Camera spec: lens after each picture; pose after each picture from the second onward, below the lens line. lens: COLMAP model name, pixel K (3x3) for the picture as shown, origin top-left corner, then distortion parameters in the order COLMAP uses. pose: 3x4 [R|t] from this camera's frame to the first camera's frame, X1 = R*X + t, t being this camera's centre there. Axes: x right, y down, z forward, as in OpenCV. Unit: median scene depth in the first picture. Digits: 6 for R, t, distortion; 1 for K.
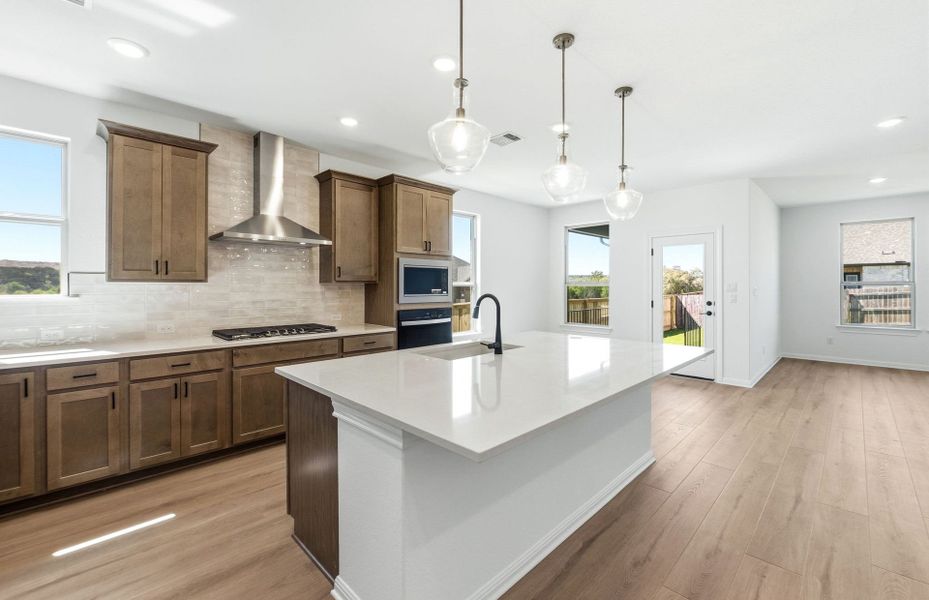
lens RADIAL K [[387.3, 0, 465.7], [0, 387.3, 288.8], [0, 0, 1]] dist [-0.005074, -0.000342]
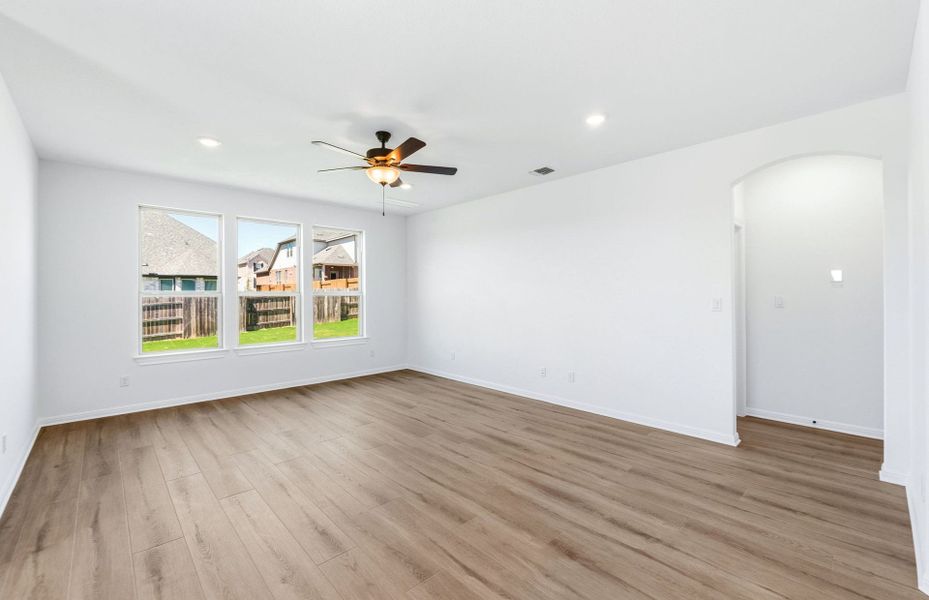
lens RADIAL K [[387.3, 0, 472.5], [0, 387.3, 292.3], [0, 0, 1]] dist [-0.005074, -0.000342]
pose [[0.012609, 0.007338, 0.999894, 0.508056], [0.012210, 0.999897, -0.007492, -0.007323], [-0.999846, 0.012304, 0.012519, 0.680436]]
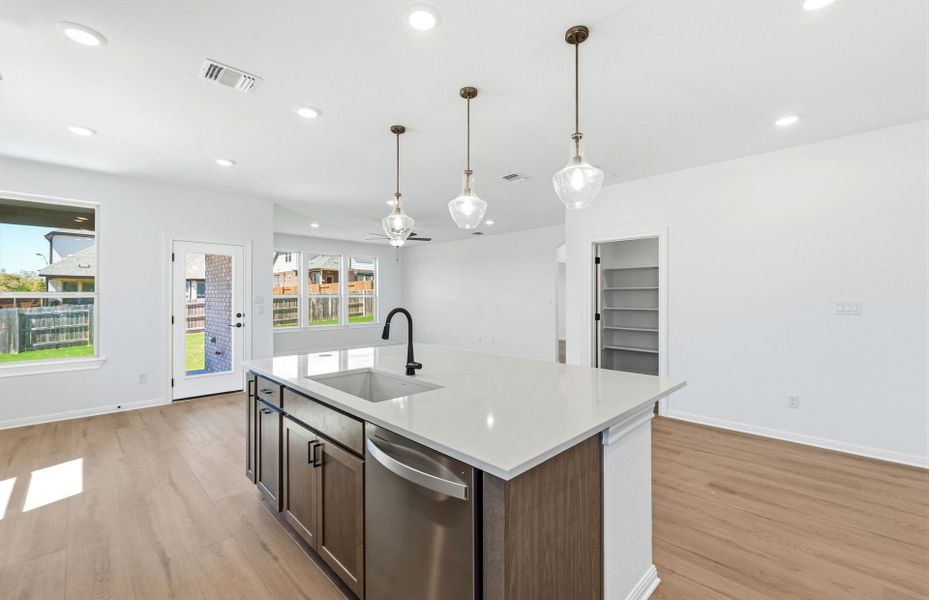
lens RADIAL K [[387.3, 0, 468.5], [0, 387.3, 296.8], [0, 0, 1]] dist [-0.005074, -0.000342]
pose [[-0.010752, 0.003171, 0.999937, -0.509359], [0.006068, 0.999977, -0.003105, -0.004552], [-0.999924, 0.006034, -0.010771, 0.563252]]
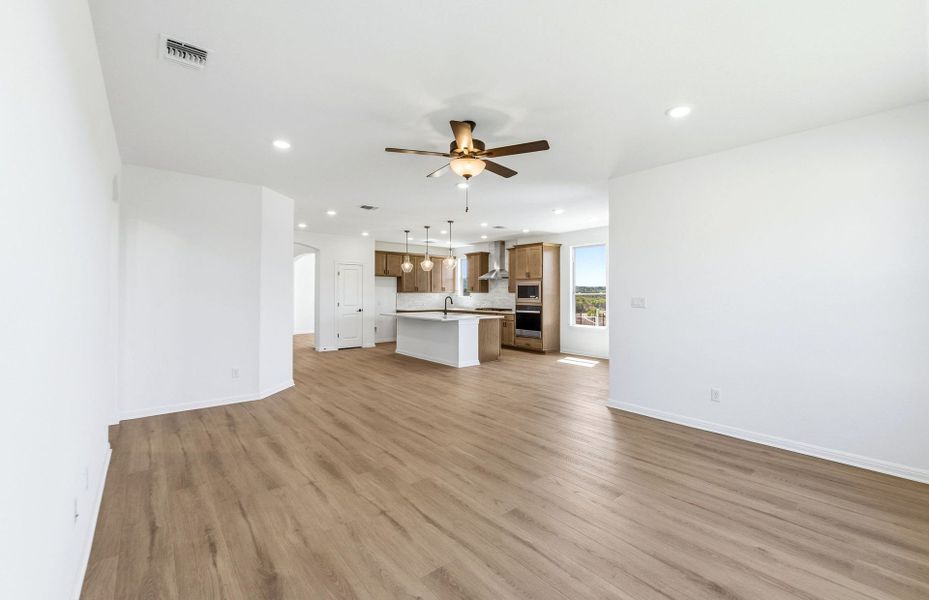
lens RADIAL K [[387.3, 0, 474.5], [0, 387.3, 290.0], [0, 0, 1]] dist [-0.005074, -0.000342]
pose [[-0.079986, -0.006839, -0.996773, 2.143731], [-0.008793, 0.999942, -0.006155, -0.015498], [0.996757, 0.008273, -0.080042, 0.963001]]
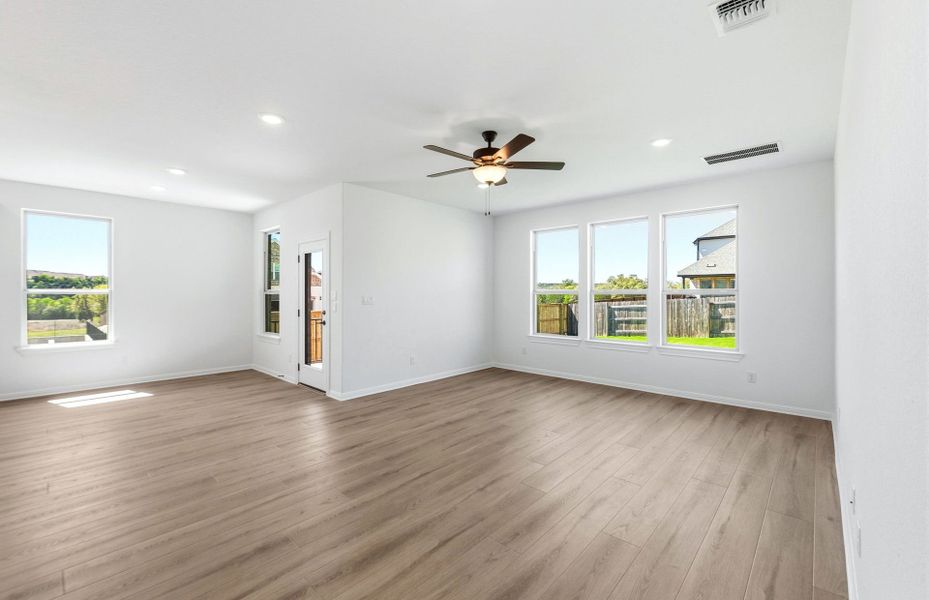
lens RADIAL K [[387.3, 0, 459.9], [0, 387.3, 293.9], [0, 0, 1]] dist [-0.005074, -0.000342]
pose [[0.999198, 0.001531, 0.040014, 1.257421], [-0.001261, 0.999976, -0.006786, -0.002246], [-0.040023, 0.006730, 0.999176, 0.038031]]
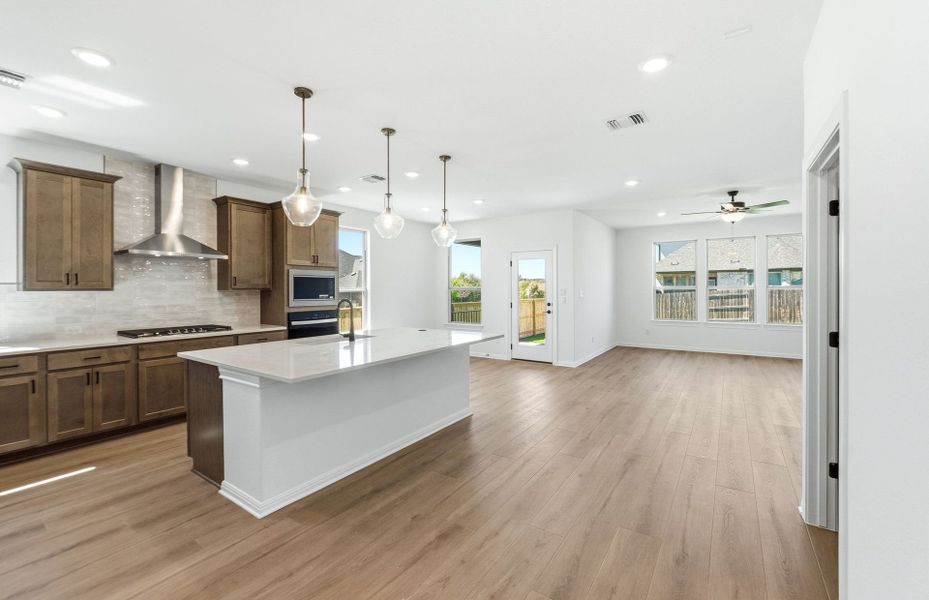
lens RADIAL K [[387.3, 0, 461.3], [0, 387.3, 292.8], [0, 0, 1]] dist [-0.005074, -0.000342]
pose [[0.983167, -0.004492, 0.182655, 0.141323], [0.004056, 0.999988, 0.002759, -0.007448], [-0.182665, -0.001971, 0.983173, -0.301376]]
